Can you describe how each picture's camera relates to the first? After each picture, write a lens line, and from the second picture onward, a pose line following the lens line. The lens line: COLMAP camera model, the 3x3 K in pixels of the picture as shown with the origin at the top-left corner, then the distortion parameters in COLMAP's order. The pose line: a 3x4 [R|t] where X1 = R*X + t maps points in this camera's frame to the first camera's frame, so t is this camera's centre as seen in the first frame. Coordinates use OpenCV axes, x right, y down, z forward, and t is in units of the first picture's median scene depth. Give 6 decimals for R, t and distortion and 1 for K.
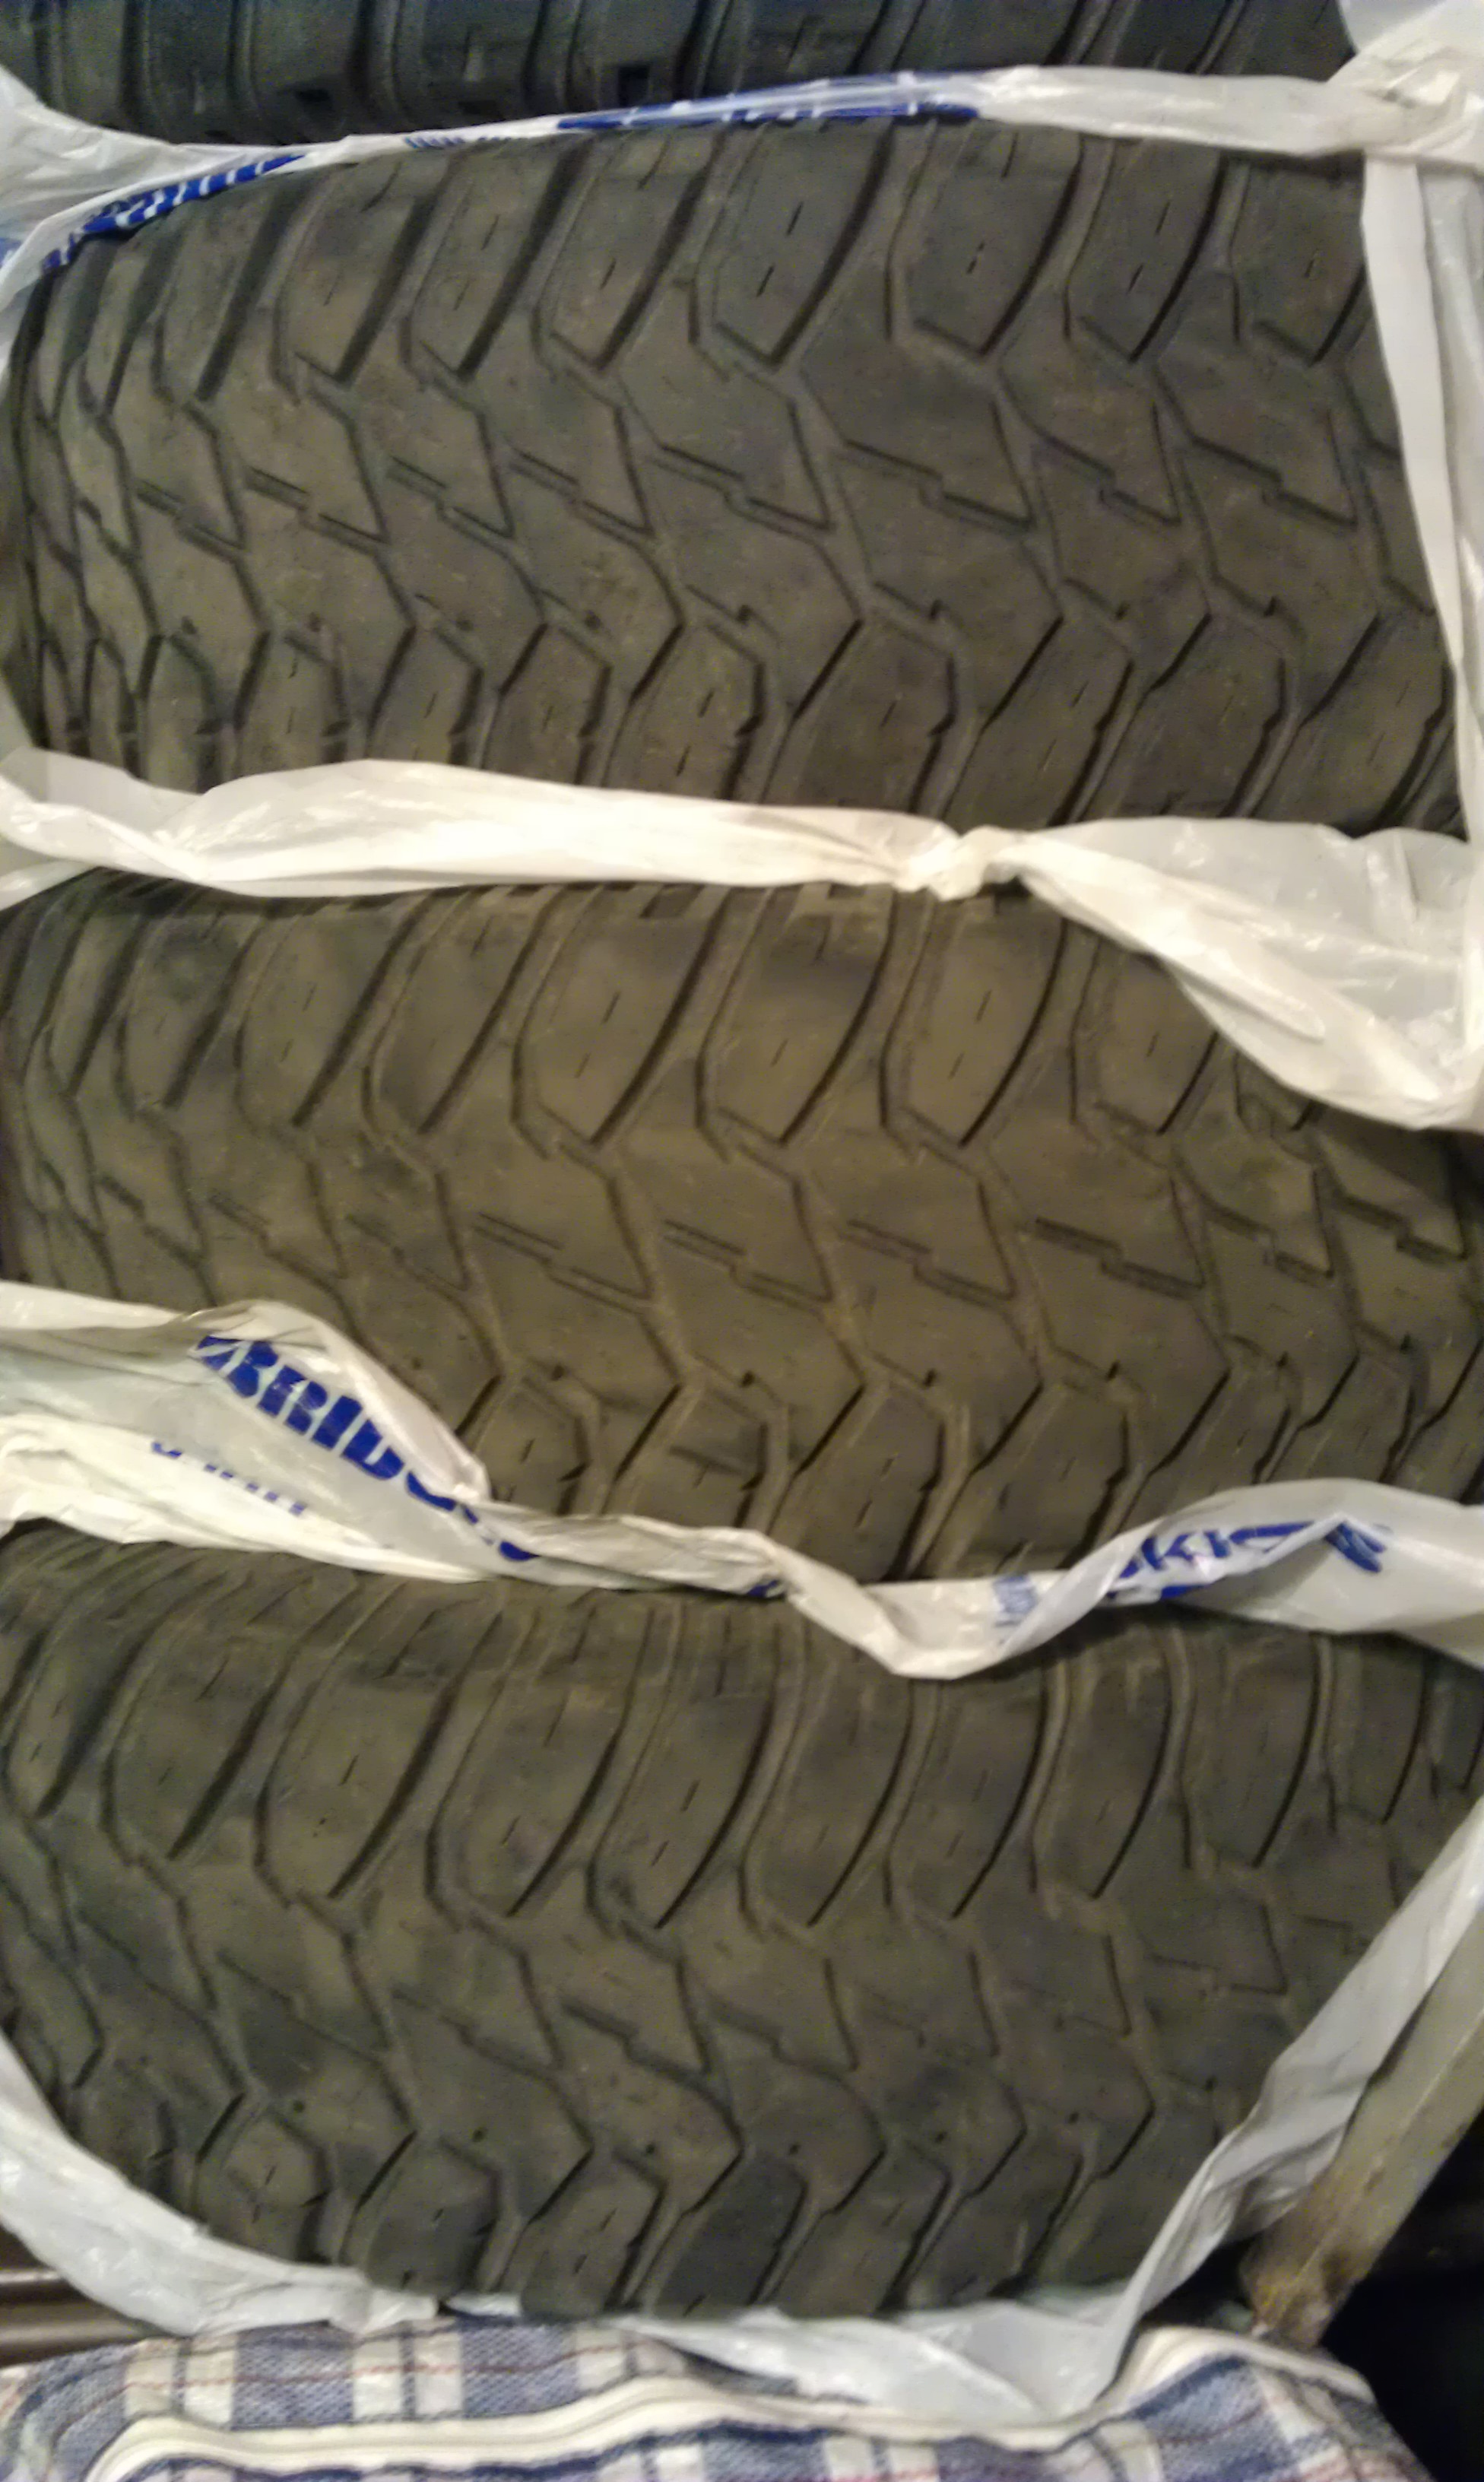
lens RADIAL K [[2698.7, 0, 794.3], [0, 2698.7, 1277.0], [0, 0, 1]] dist [0.056339, -0.352484]
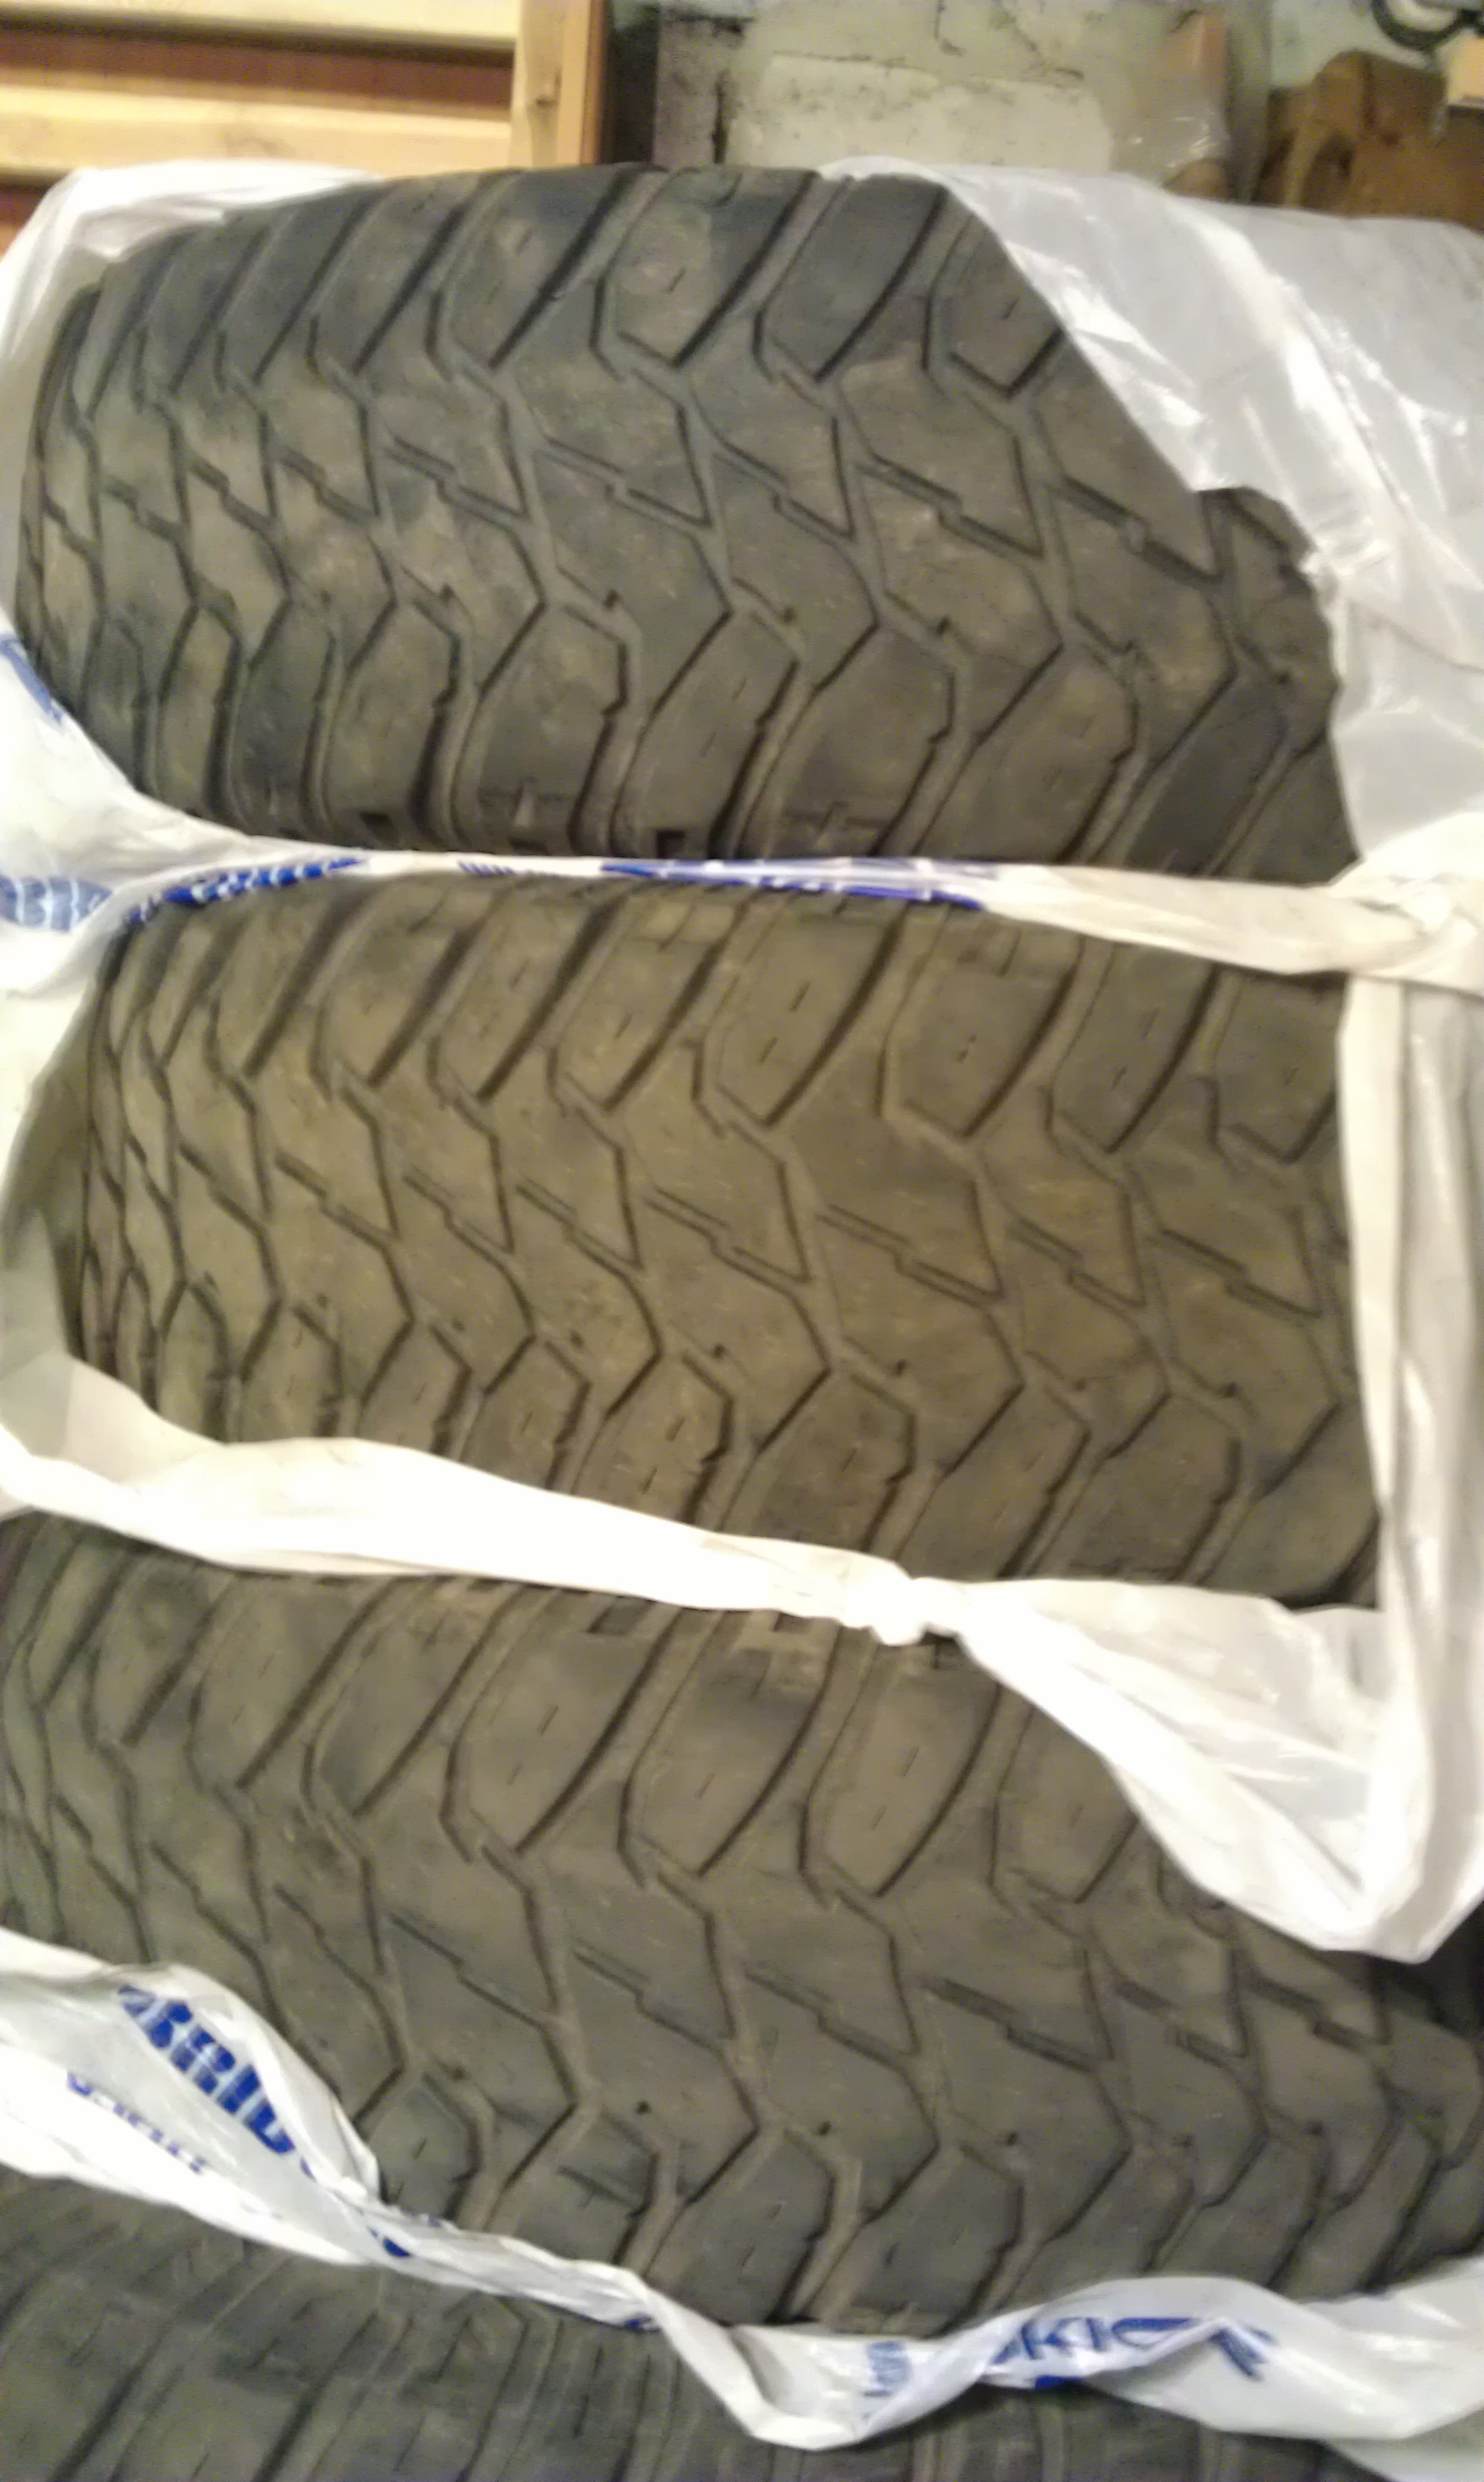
lens RADIAL K [[2698.7, 0, 794.3], [0, 2698.7, 1277.0], [0, 0, 1]] dist [0.056339, -0.352484]
pose [[0.994367, 0.093968, -0.049030, 0.058047], [-0.100387, 0.983389, -0.151226, -0.117337], [0.034006, 0.155296, 0.987283, -0.030760]]
